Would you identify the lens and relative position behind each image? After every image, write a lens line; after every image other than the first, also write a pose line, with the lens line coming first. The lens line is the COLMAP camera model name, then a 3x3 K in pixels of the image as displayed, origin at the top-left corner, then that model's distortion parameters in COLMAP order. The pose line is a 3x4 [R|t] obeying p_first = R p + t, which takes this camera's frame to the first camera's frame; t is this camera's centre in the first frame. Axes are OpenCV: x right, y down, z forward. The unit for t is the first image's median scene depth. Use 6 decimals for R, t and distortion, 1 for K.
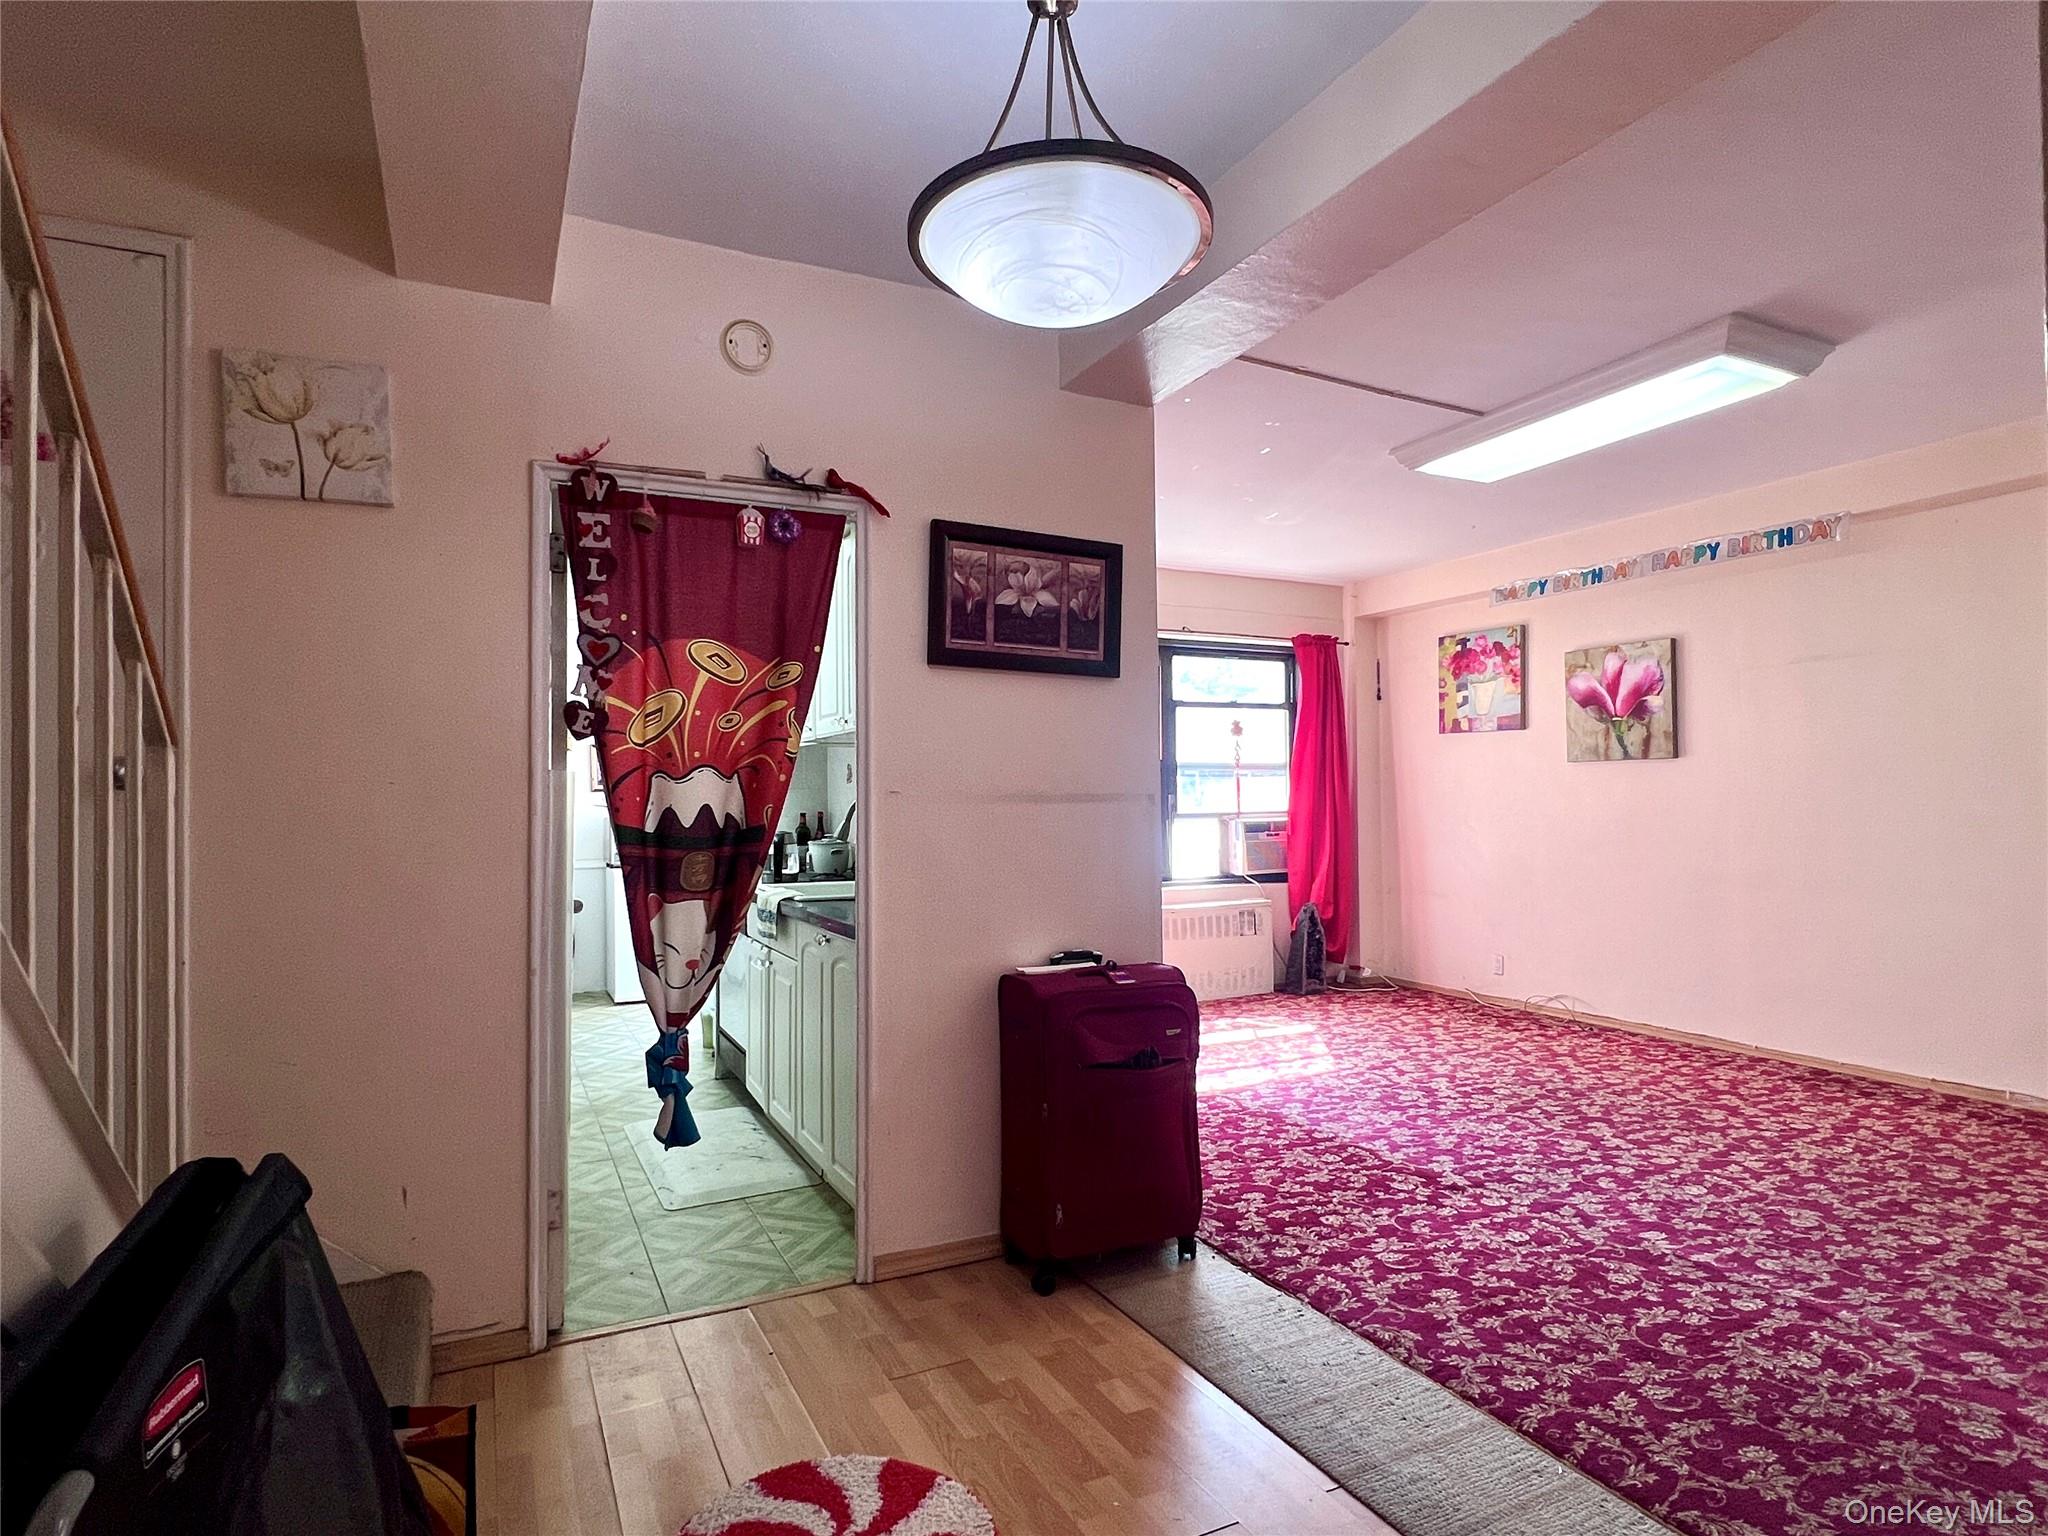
lens RADIAL K [[1104.0, 0, 1023.2], [0, 1104.0, 780.2], [0, 0, 1]] dist [-0.007306, 0.002489]
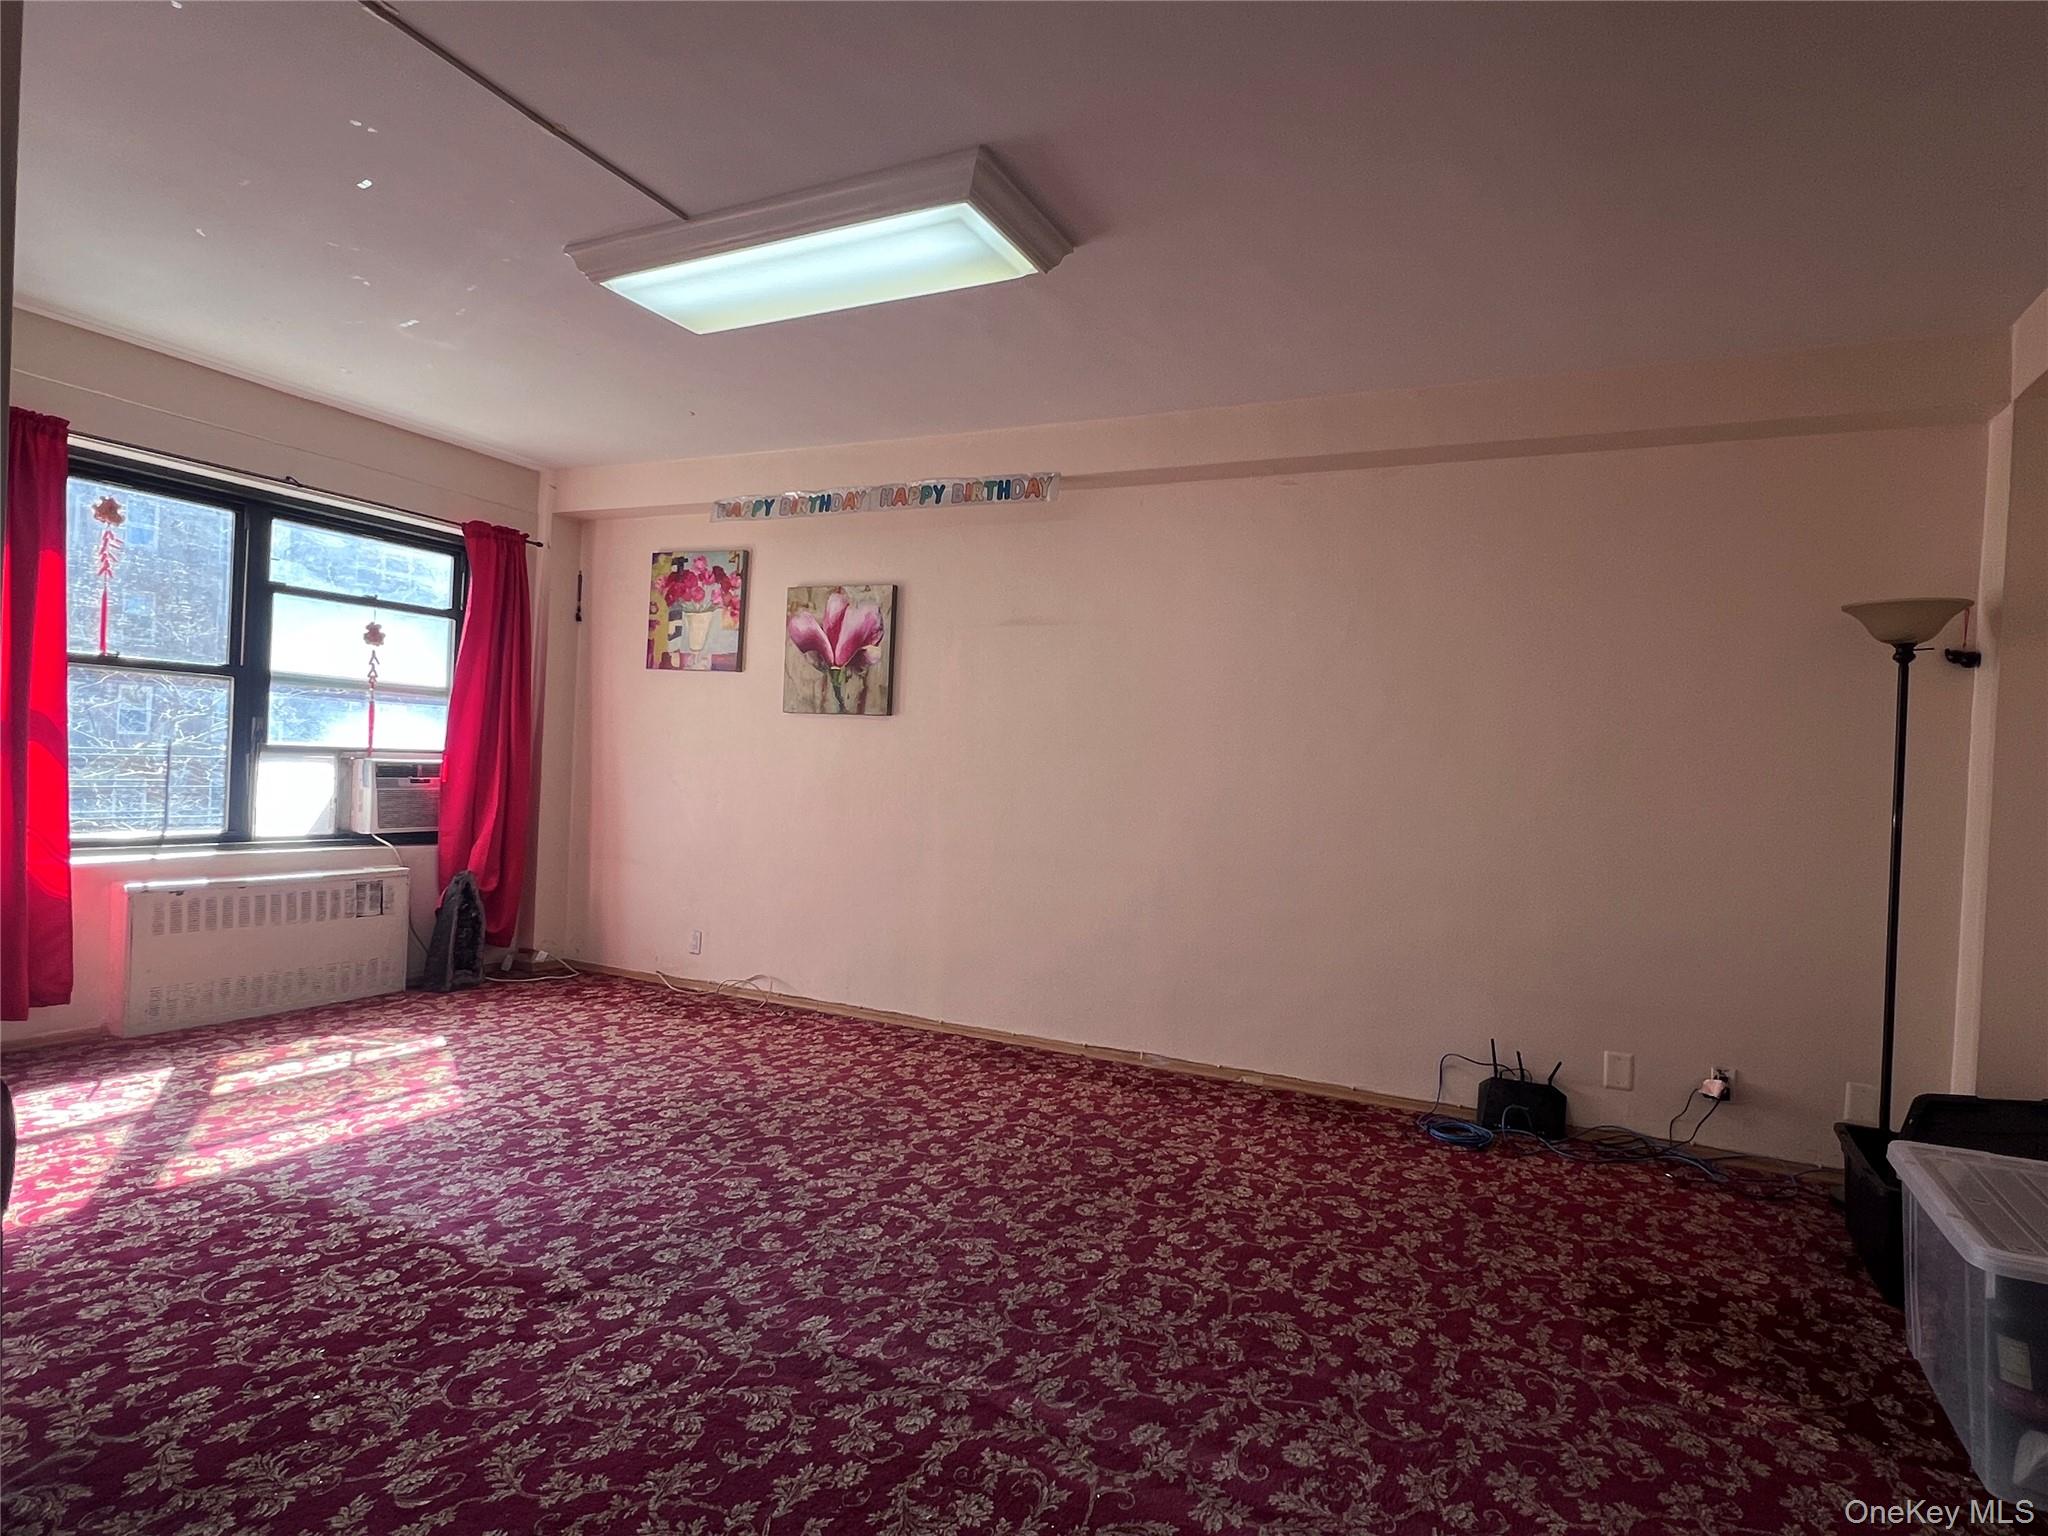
lens RADIAL K [[1126.5, 0, 1024.3], [0, 1126.5, 769.9], [0, 0, 1]] dist [0.000301, 0.000528]
pose [[0.794310, 0.048218, 0.605596, 0.137743], [-0.067295, 0.997694, 0.008828, 0.011407], [-0.603774, -0.047766, 0.795723, 0.217096]]
